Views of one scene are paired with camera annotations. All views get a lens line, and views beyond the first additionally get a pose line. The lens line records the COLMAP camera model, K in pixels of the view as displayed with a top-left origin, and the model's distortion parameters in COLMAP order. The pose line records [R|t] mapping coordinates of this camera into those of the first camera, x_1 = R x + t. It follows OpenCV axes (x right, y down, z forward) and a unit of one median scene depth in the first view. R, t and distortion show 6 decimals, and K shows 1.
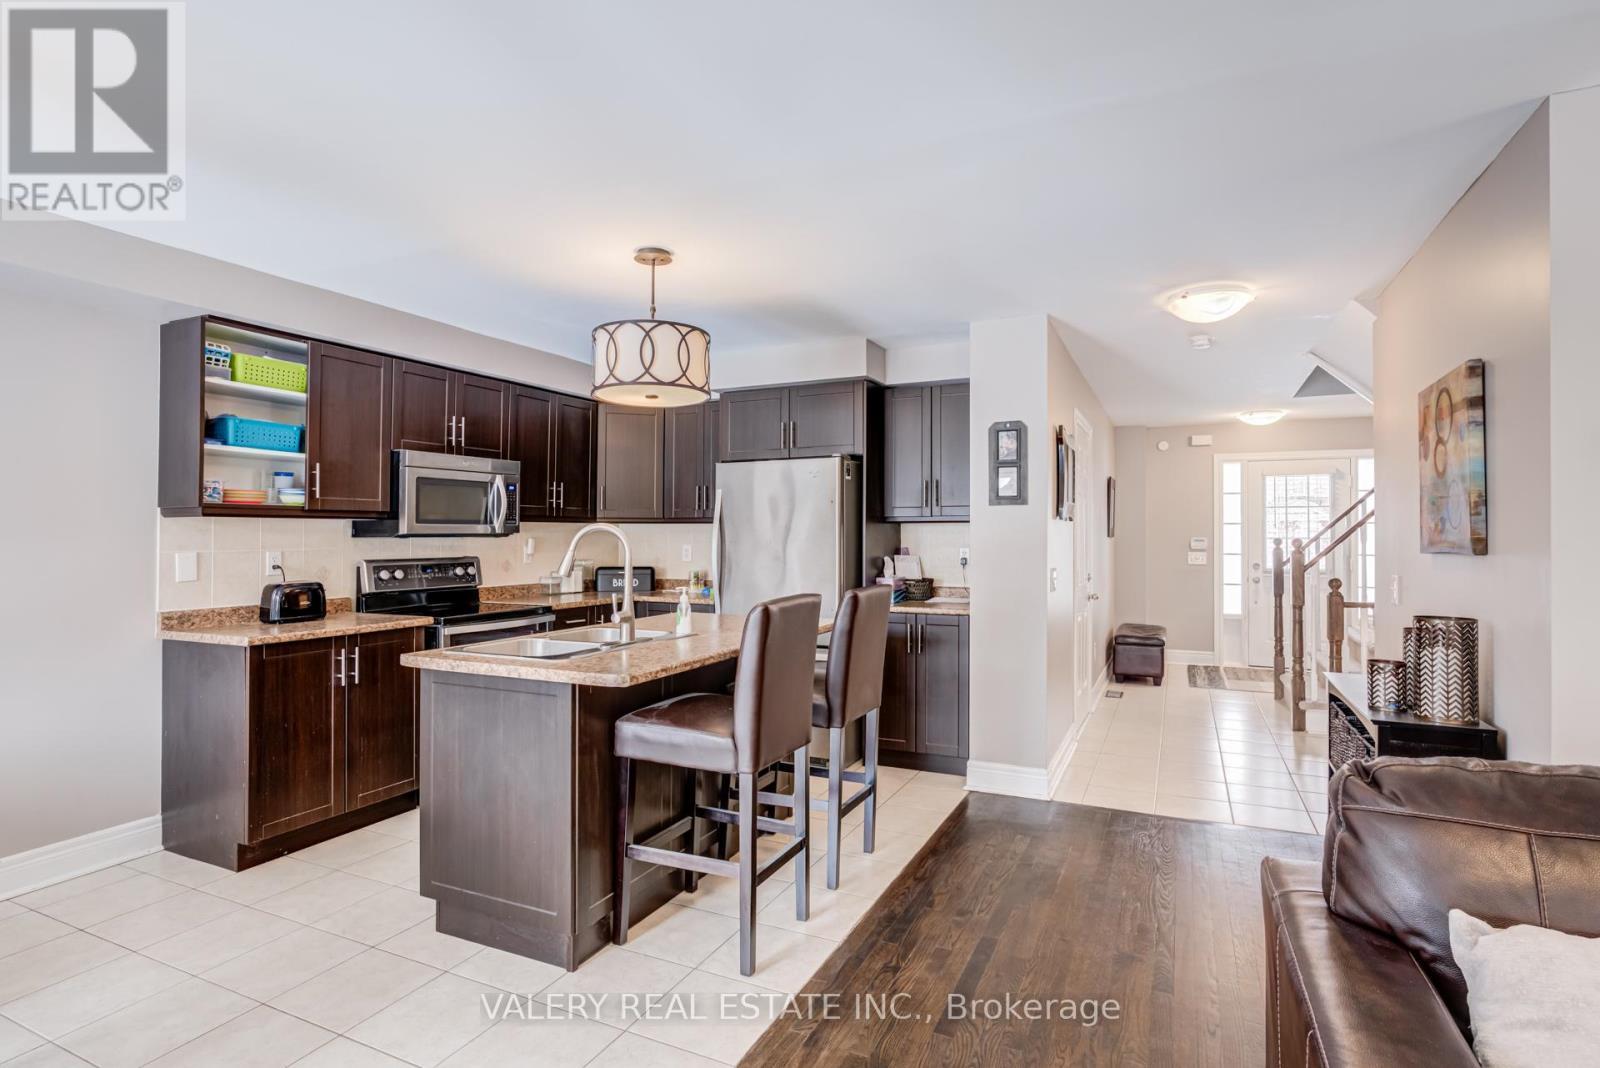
lens RADIAL K [[793.2, 0, 796.1], [0, 793.2, 506.9], [0, 0, 1]] dist [-0.019831, 0.004209]
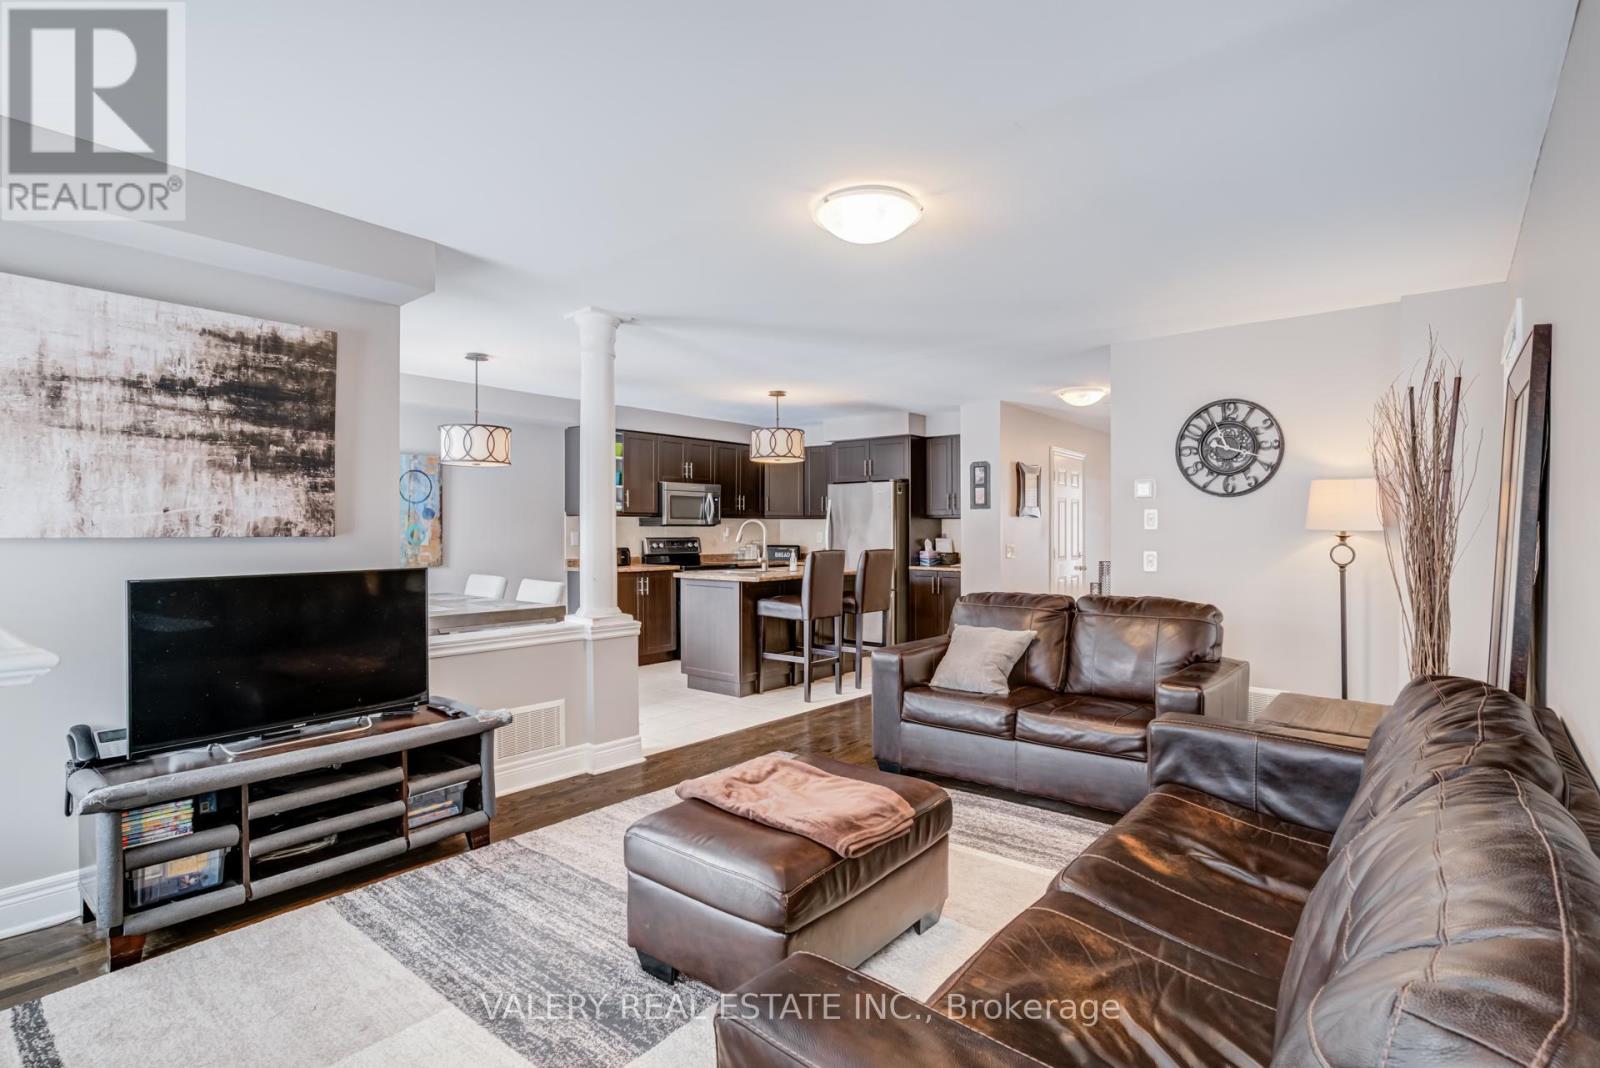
lens RADIAL K [[793.2, 0, 795.5], [0, 793.2, 529.1], [0, 0, 1]] dist [-0.019831, 0.004209]
pose [[0.969769, 0.002291, -0.244015, 0.290131], [0.005948, 0.999437, 0.033019, -0.016801], [0.243953, -0.033472, 0.969209, -0.801129]]
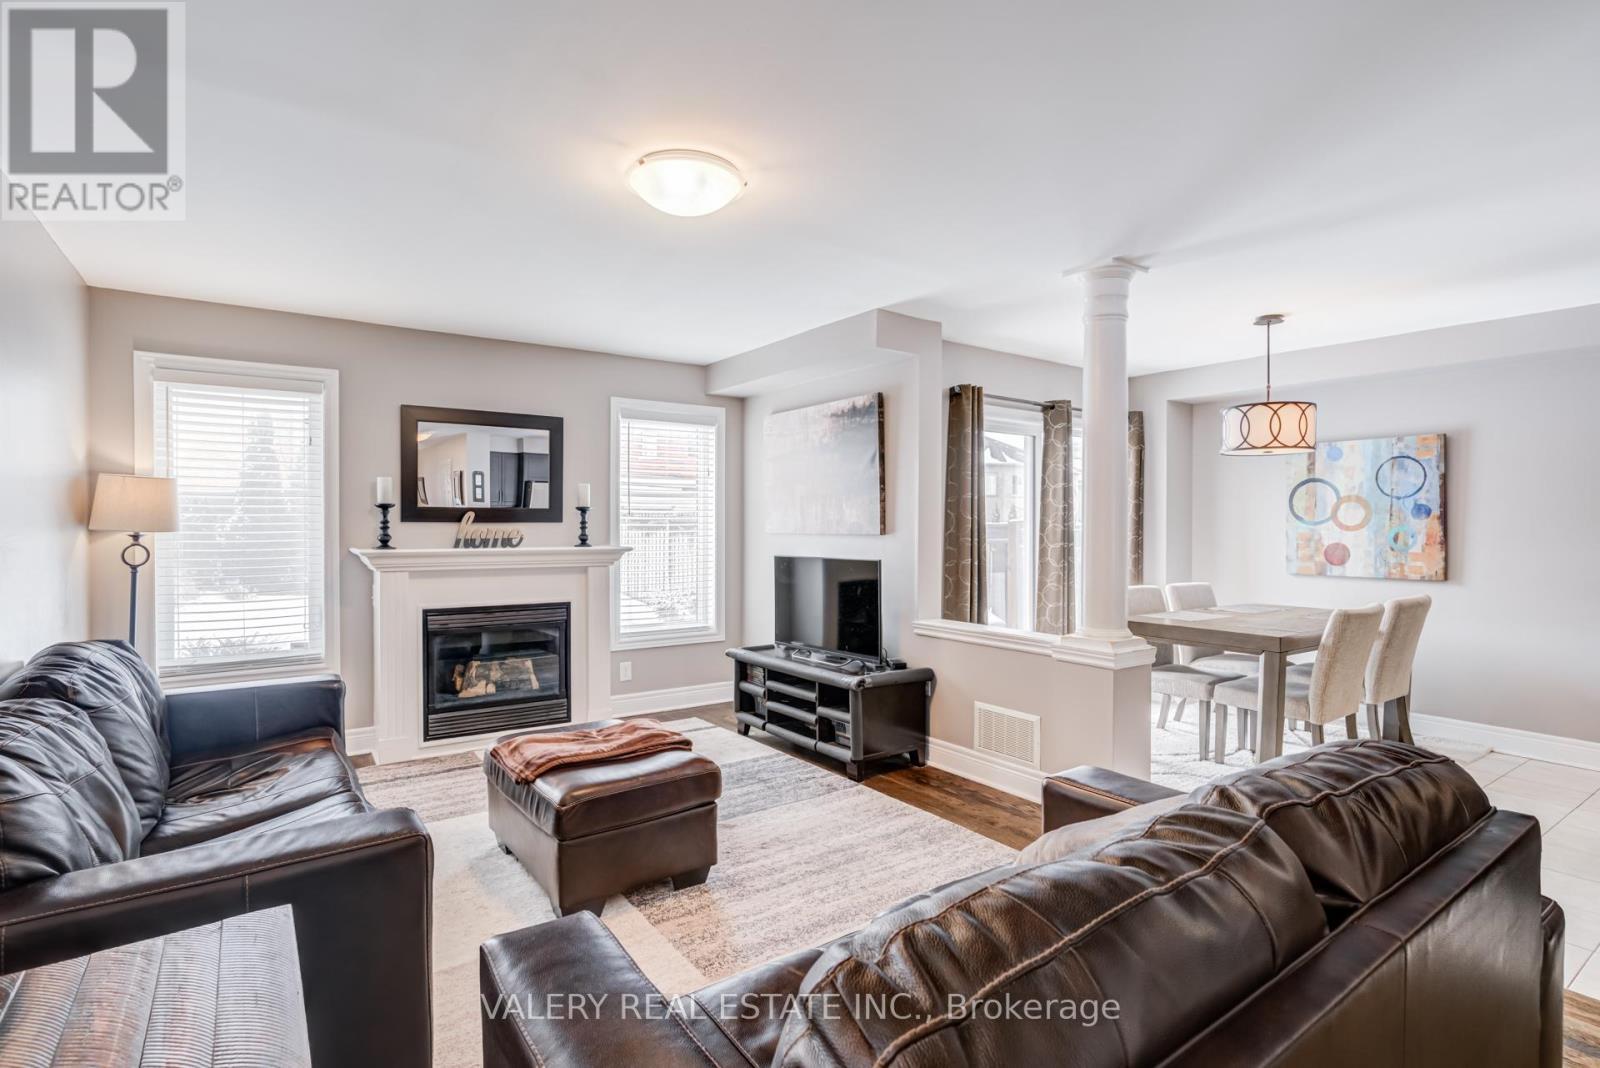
lens RADIAL K [[793.2, 0, 801.5], [0, 793.2, 541.1], [0, 0, 1]] dist [-0.019831, 0.004209]
pose [[-0.489221, 0.018877, -0.871955, 0.684096], [0.027150, 0.999611, 0.006408, 0.011232], [0.871737, -0.020539, -0.489543, 0.271478]]
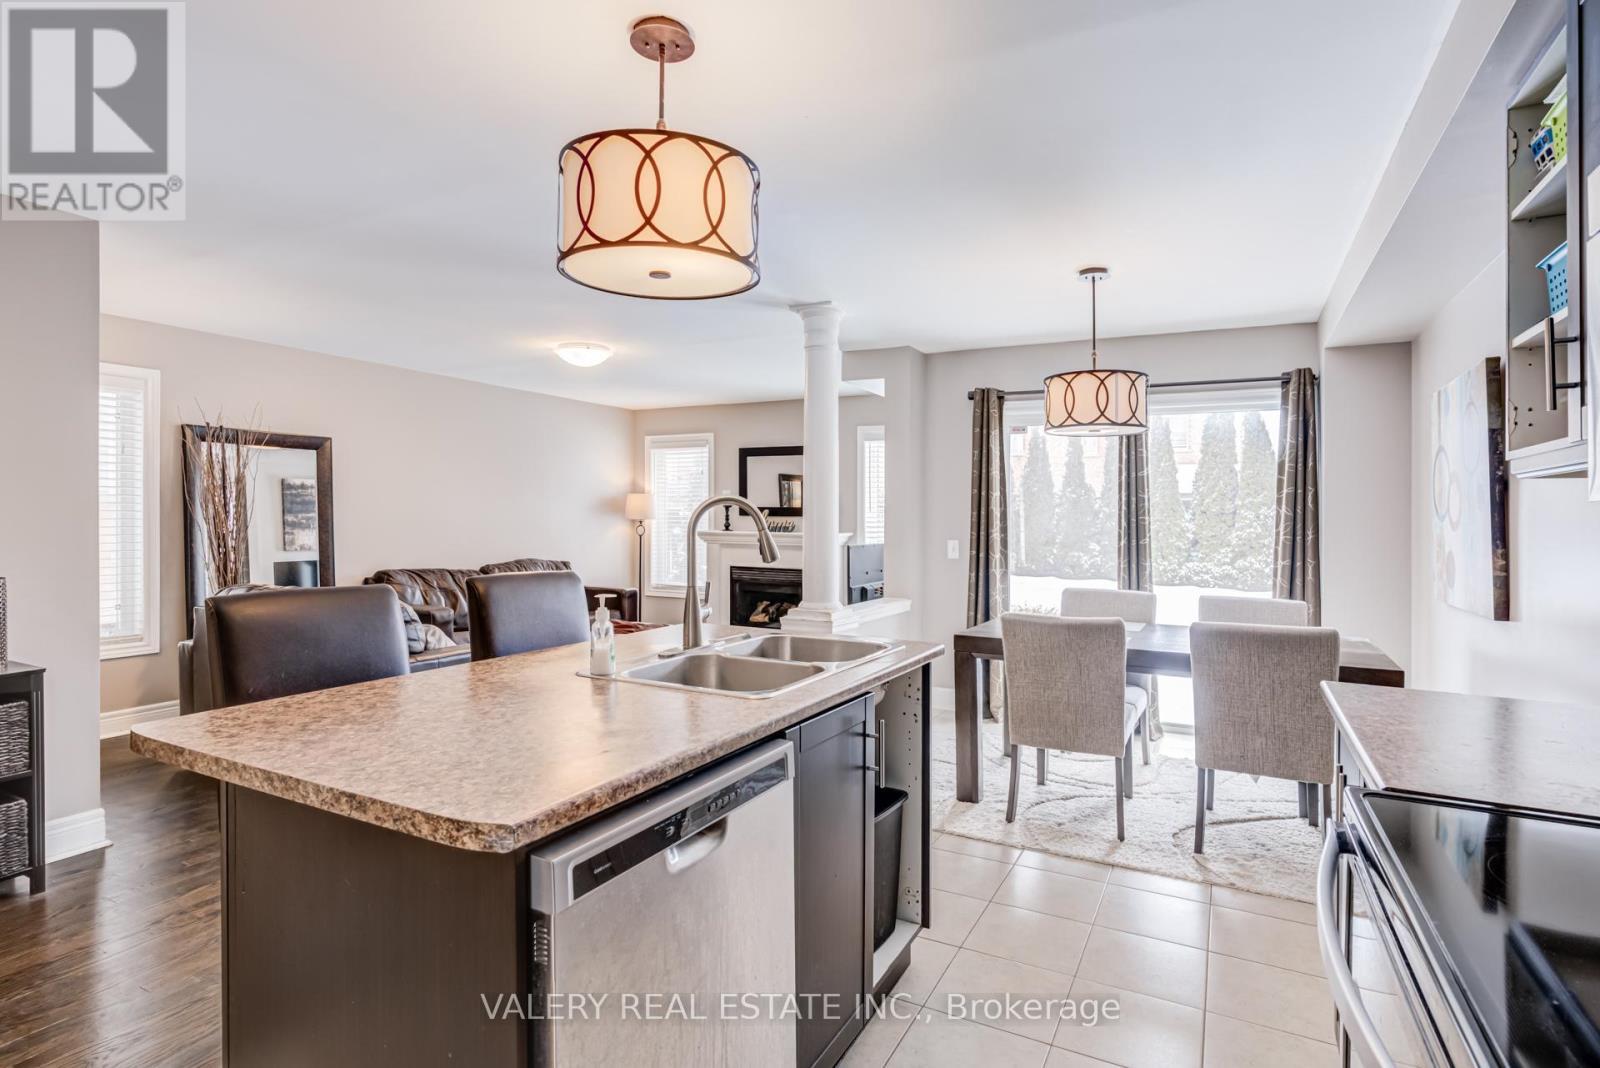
lens RADIAL K [[793.2, 0, 810.4], [0, 793.2, 526.3], [0, 0, 1]] dist [-0.019831, 0.004209]
pose [[-0.999447, -0.011157, 0.031329, -0.221585], [-0.011859, 0.999681, -0.022312, 0.042402], [-0.031070, -0.022671, -0.999260, 1.139306]]
